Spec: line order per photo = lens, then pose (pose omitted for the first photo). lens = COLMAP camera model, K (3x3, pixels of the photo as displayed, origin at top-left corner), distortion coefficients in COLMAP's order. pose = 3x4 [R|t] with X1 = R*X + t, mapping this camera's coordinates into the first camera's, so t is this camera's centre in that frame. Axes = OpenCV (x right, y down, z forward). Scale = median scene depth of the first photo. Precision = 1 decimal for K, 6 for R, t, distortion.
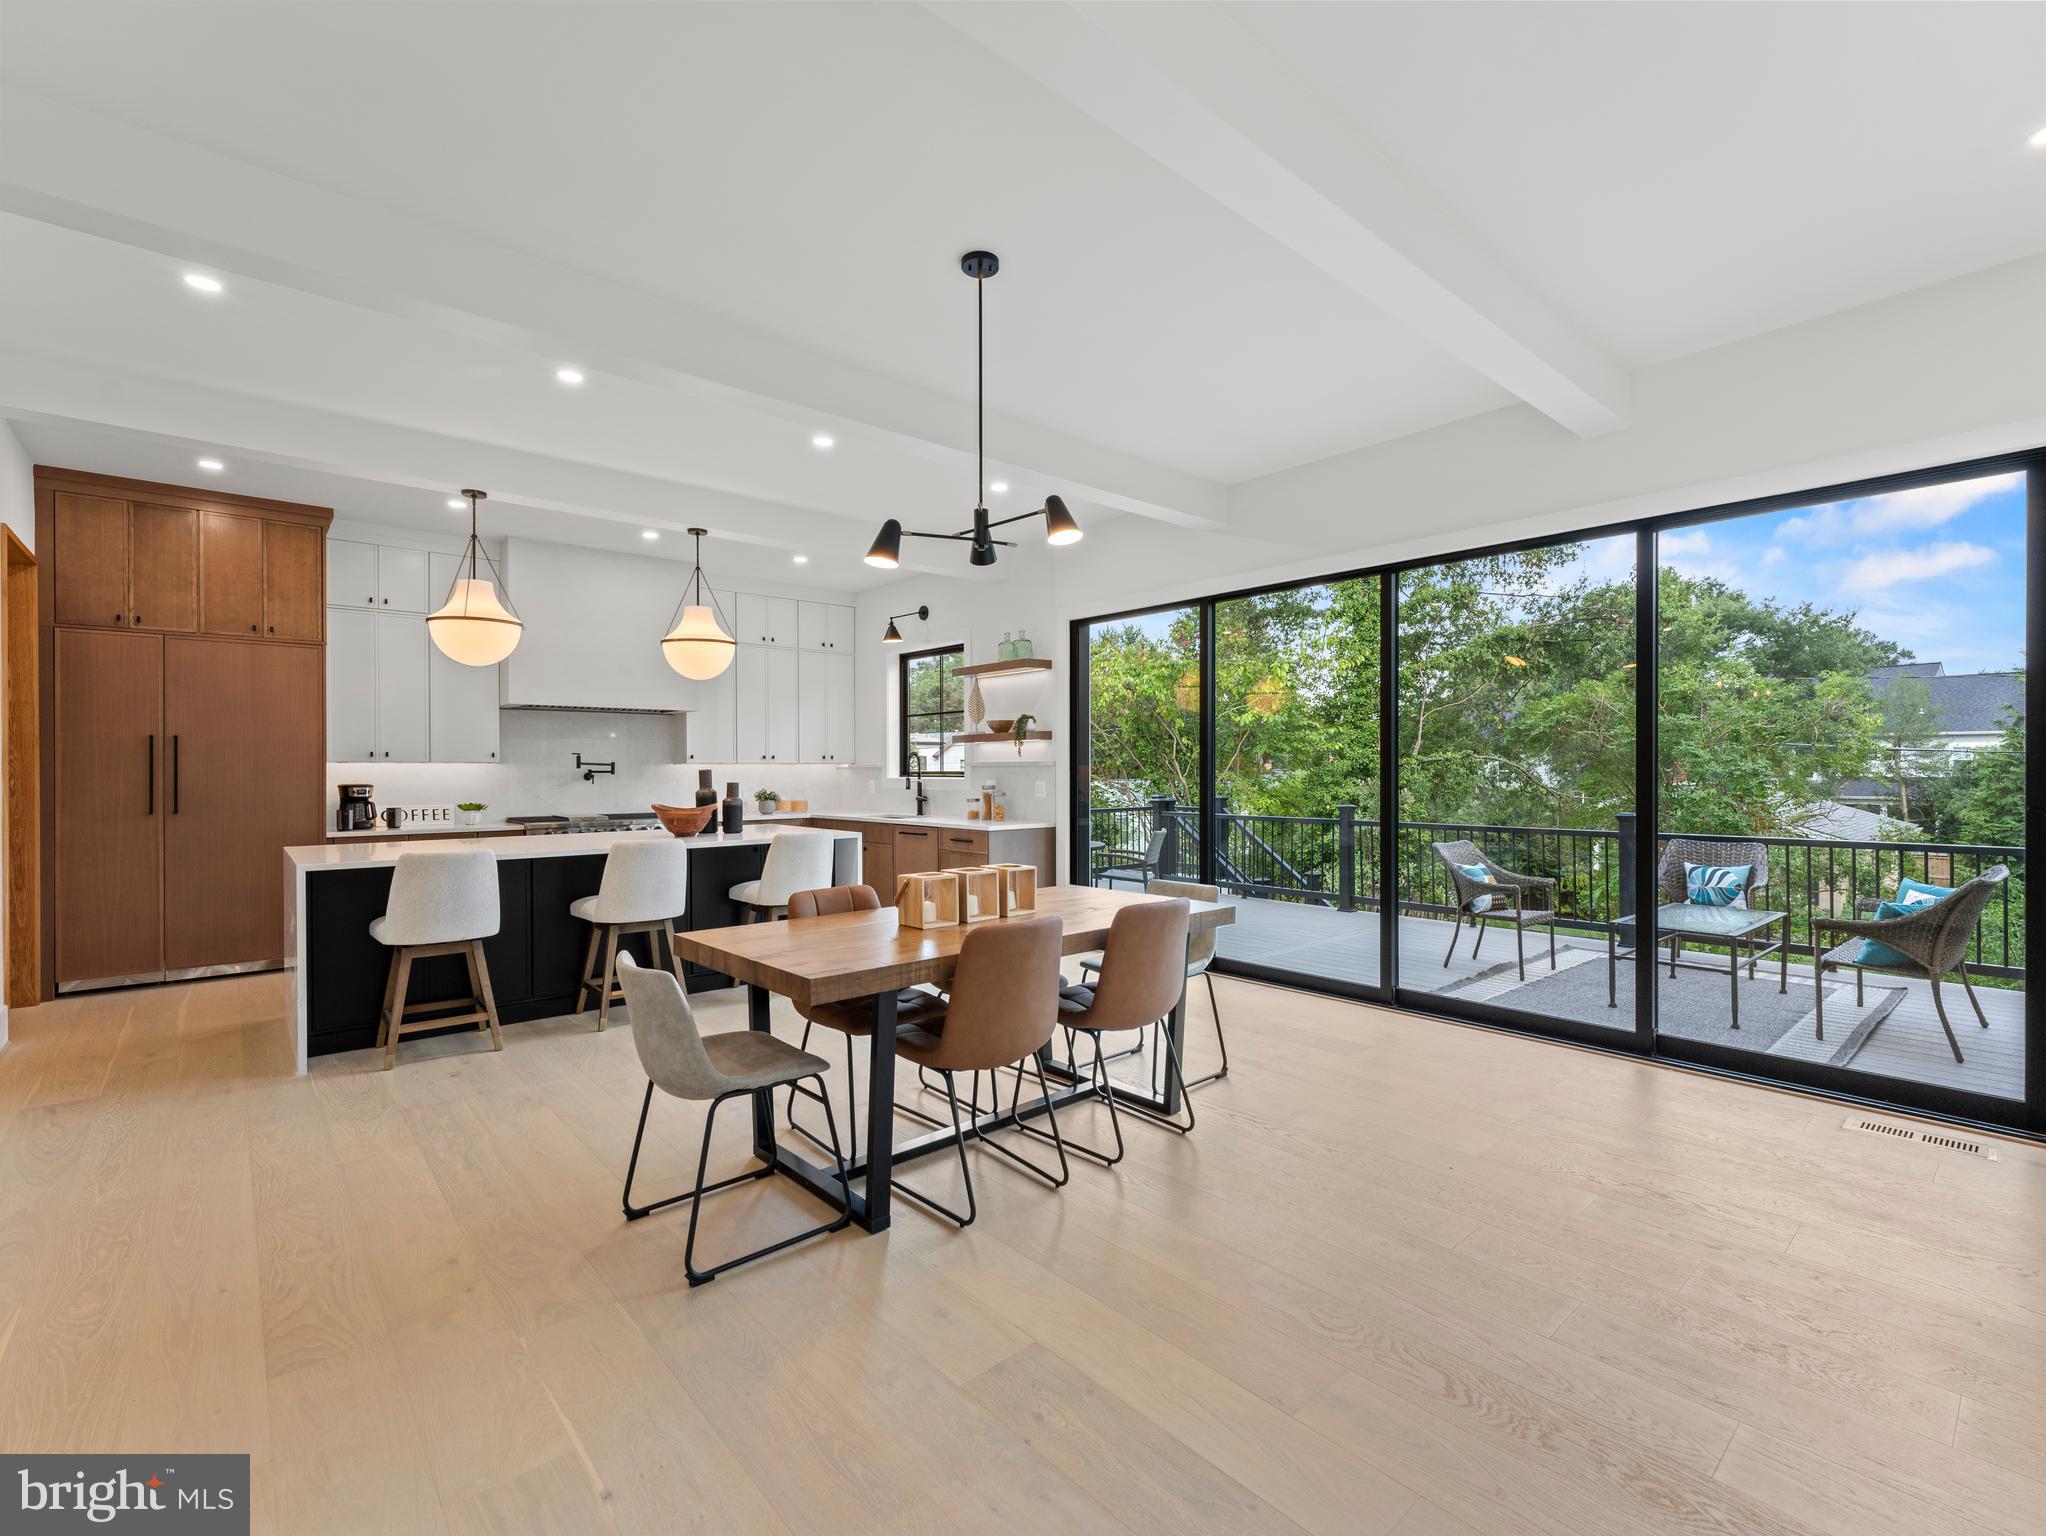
lens RADIAL K [[918.4, 0, 1028.3], [0, 918.4, 771.7], [0, 0, 1]] dist [0.002164, -0.000971]
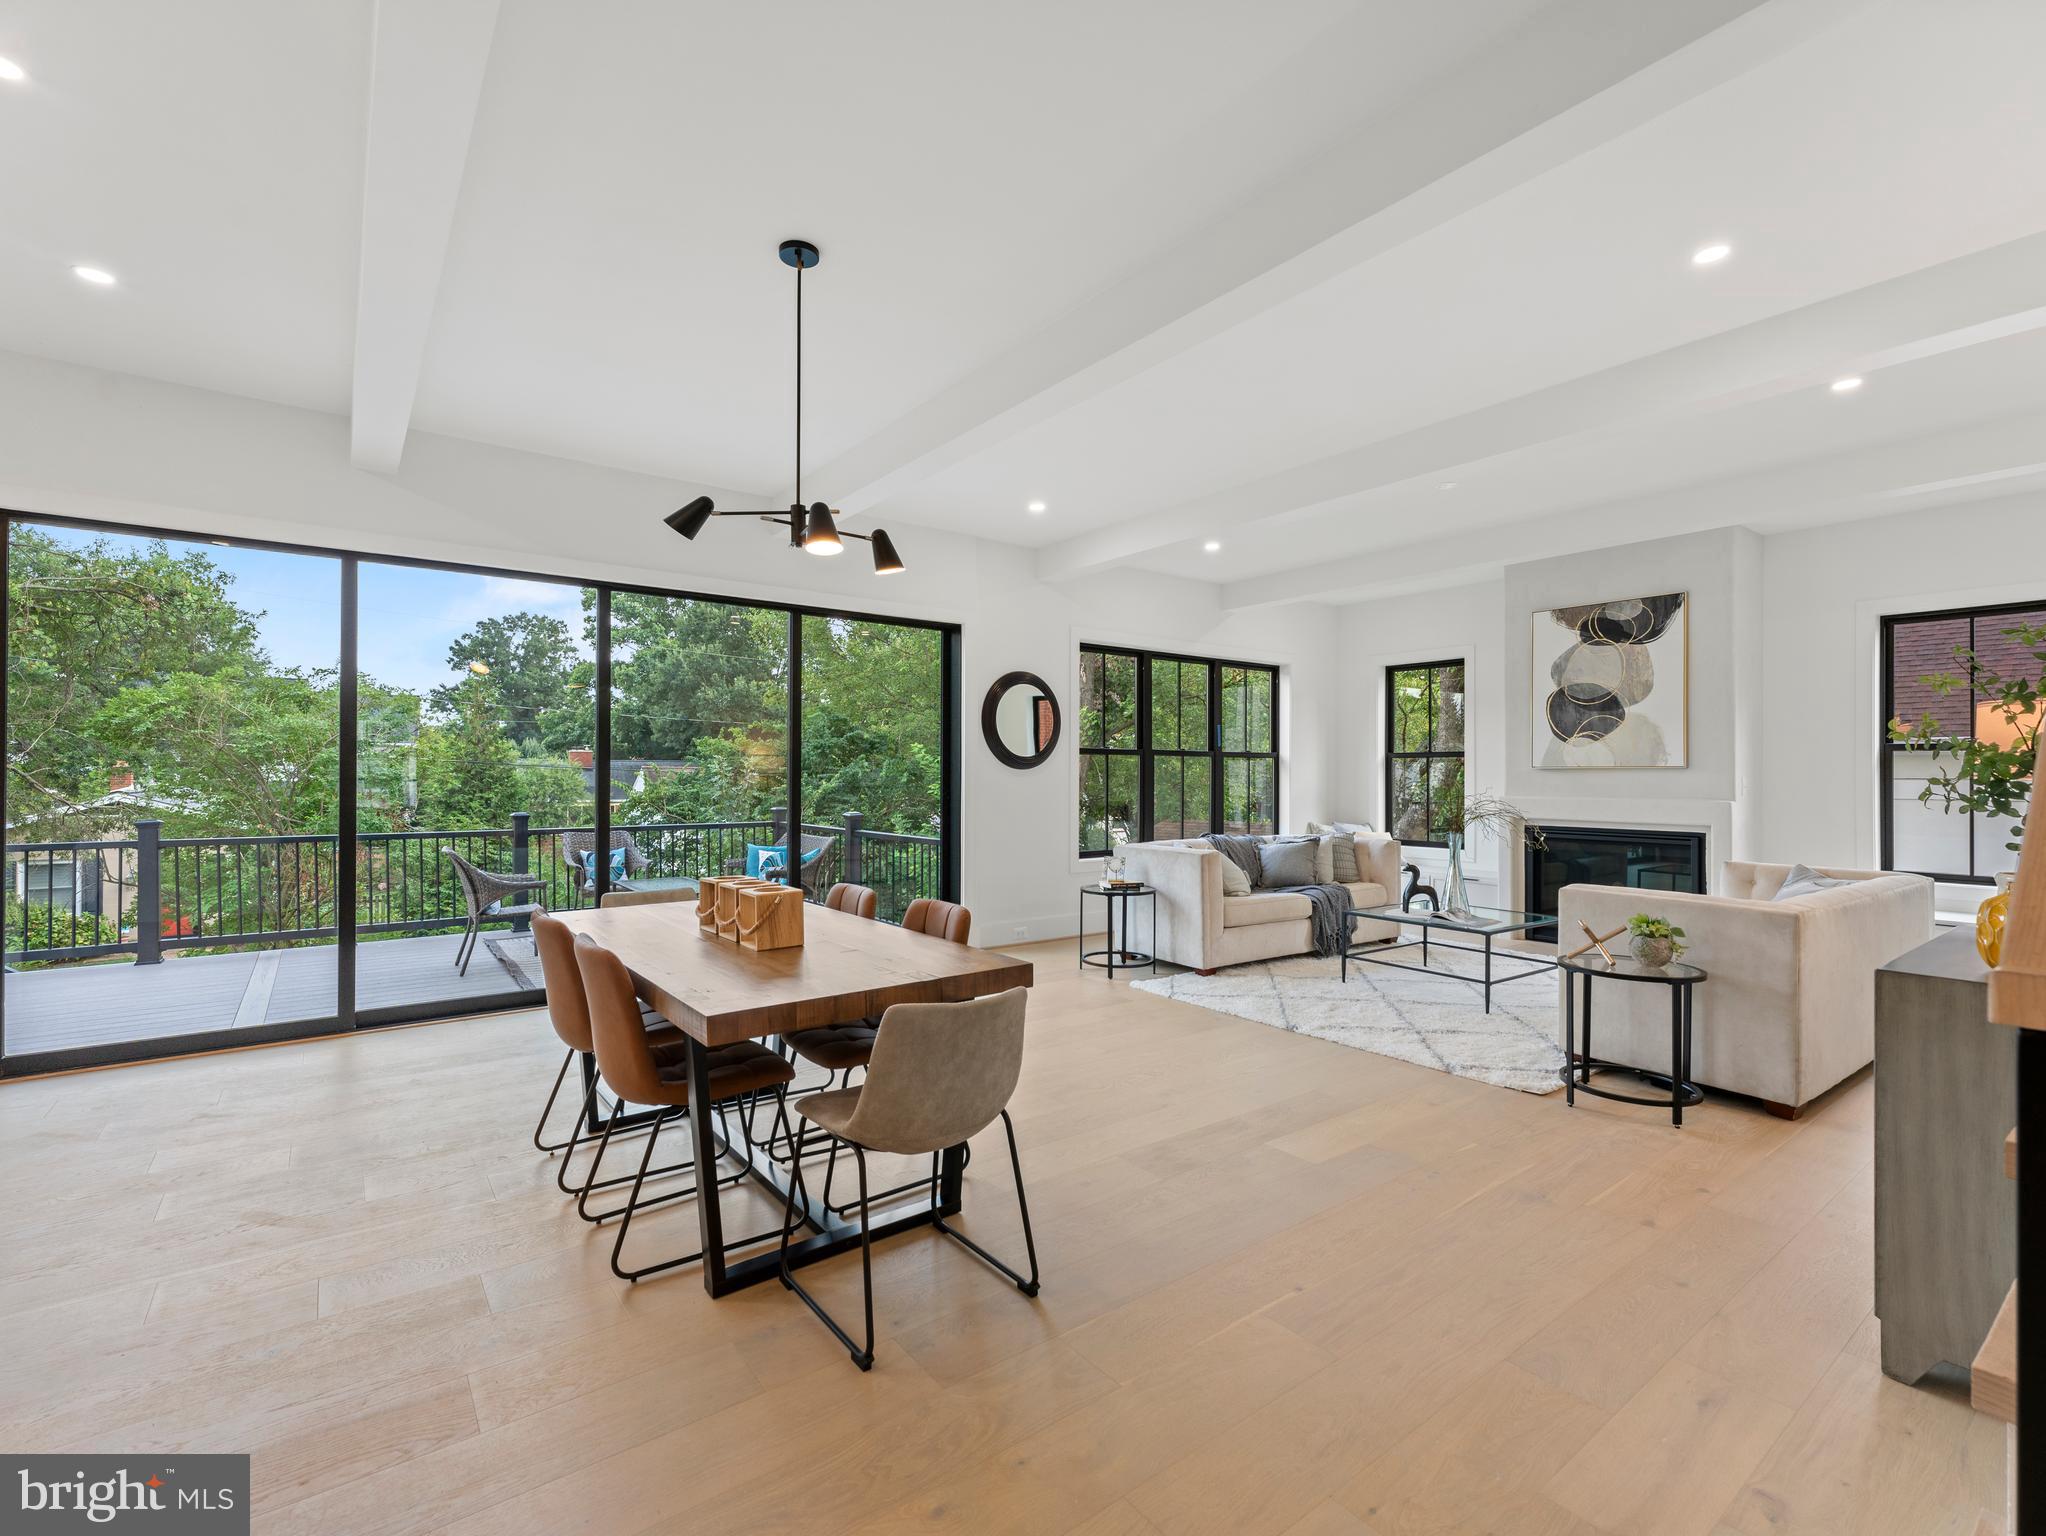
lens RADIAL K [[918.4, 0, 1027.1], [0, 918.4, 771.1], [0, 0, 1]] dist [0.002164, -0.000971]
pose [[0.075302, 0.007538, 0.997132, -0.470913], [-0.002798, 0.999969, -0.007348, -0.000025], [-0.997157, -0.002236, 0.075321, 0.324044]]
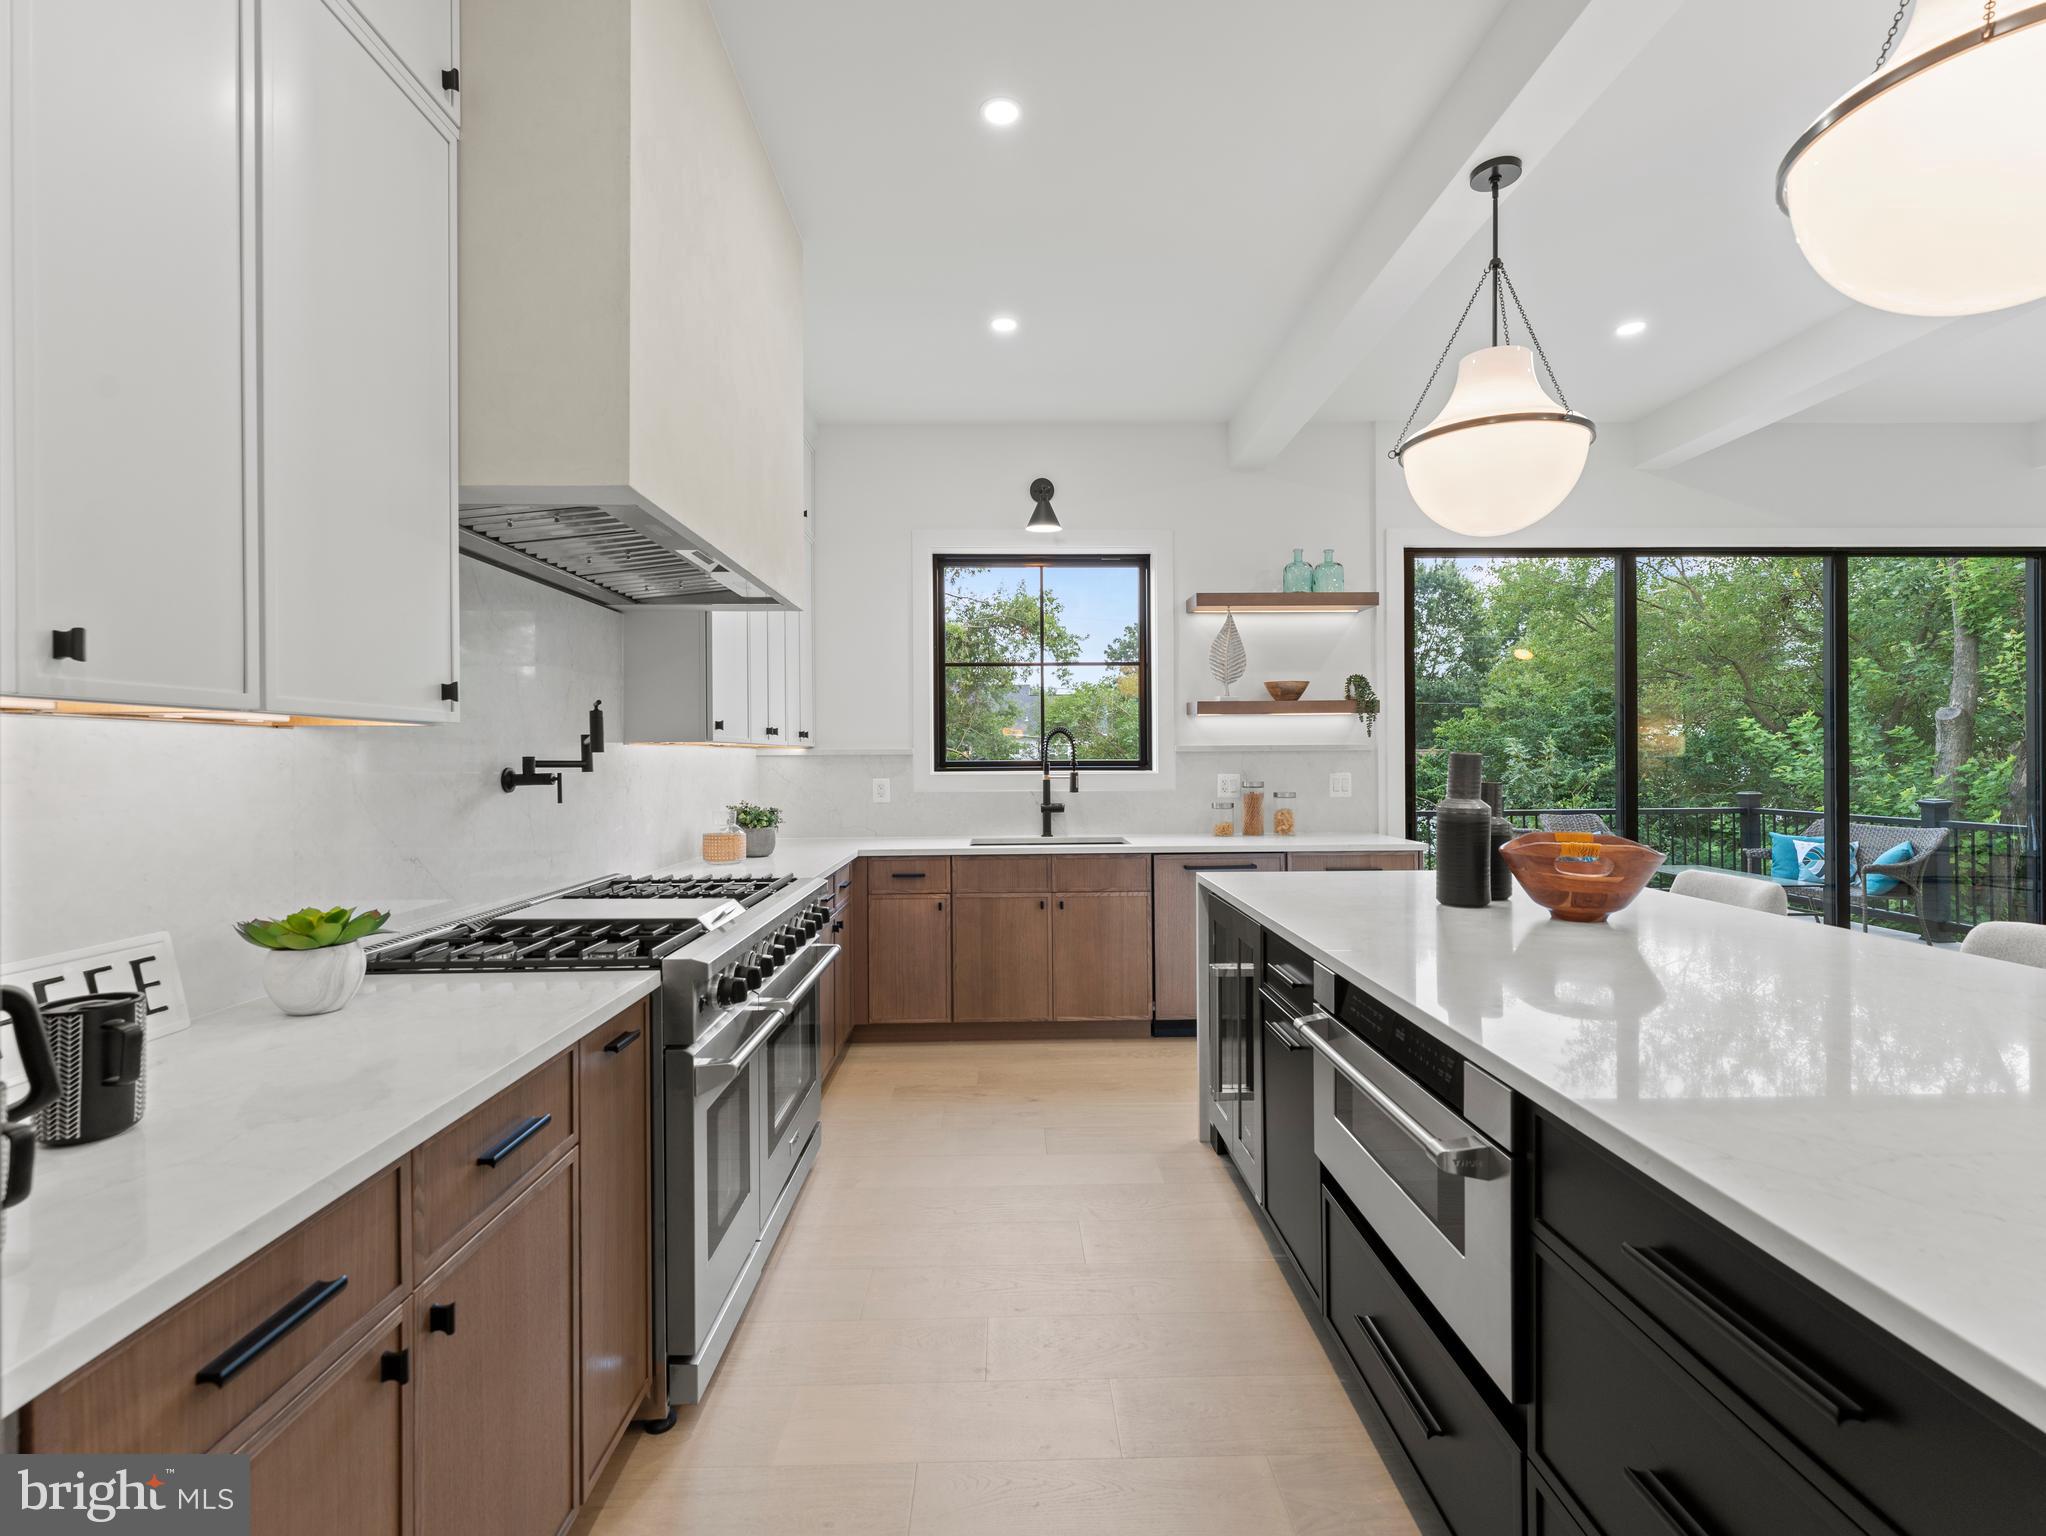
lens RADIAL K [[918.4, 0, 1023.5], [0, 918.4, 758.6], [0, 0, 1]] dist [0.002164, -0.000971]
pose [[0.641861, -0.000878, 0.766820, -0.698027], [0.005615, 0.999978, -0.003554, 0.000069], [-0.766800, 0.006587, 0.641852, 0.776073]]
